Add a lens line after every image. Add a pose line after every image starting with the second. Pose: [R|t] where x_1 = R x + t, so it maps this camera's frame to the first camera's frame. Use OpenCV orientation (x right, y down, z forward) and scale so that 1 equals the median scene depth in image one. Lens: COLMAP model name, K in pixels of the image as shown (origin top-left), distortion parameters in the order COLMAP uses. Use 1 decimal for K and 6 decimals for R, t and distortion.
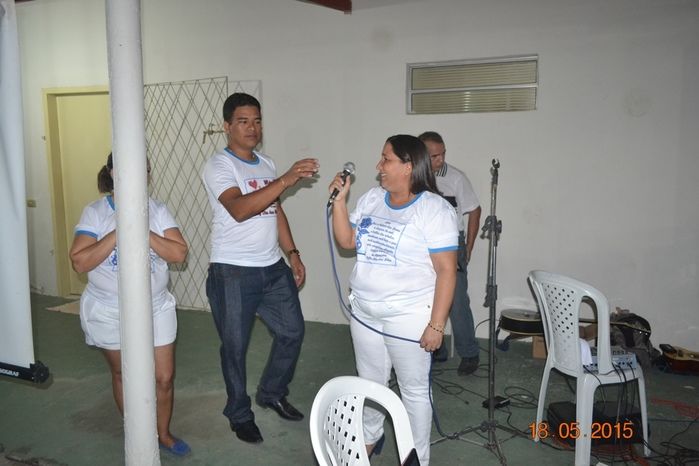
lens RADIAL K [[558.3, 0, 349.2], [0, 558.3, 233.2], [0, 0, 1]] dist [-0.000746, -0.000088]
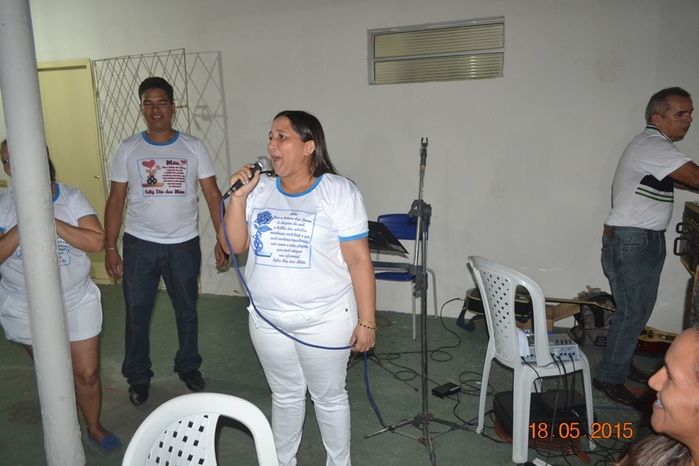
lens RADIAL K [[558.3, 0, 349.2], [0, 558.3, 233.2], [0, 0, 1]] dist [-0.000746, -0.000088]
pose [[0.999368, -0.015403, -0.032045, 0.157666], [0.017326, 0.998011, 0.060614, -0.031707], [0.031048, -0.061131, 0.997647, 0.064057]]
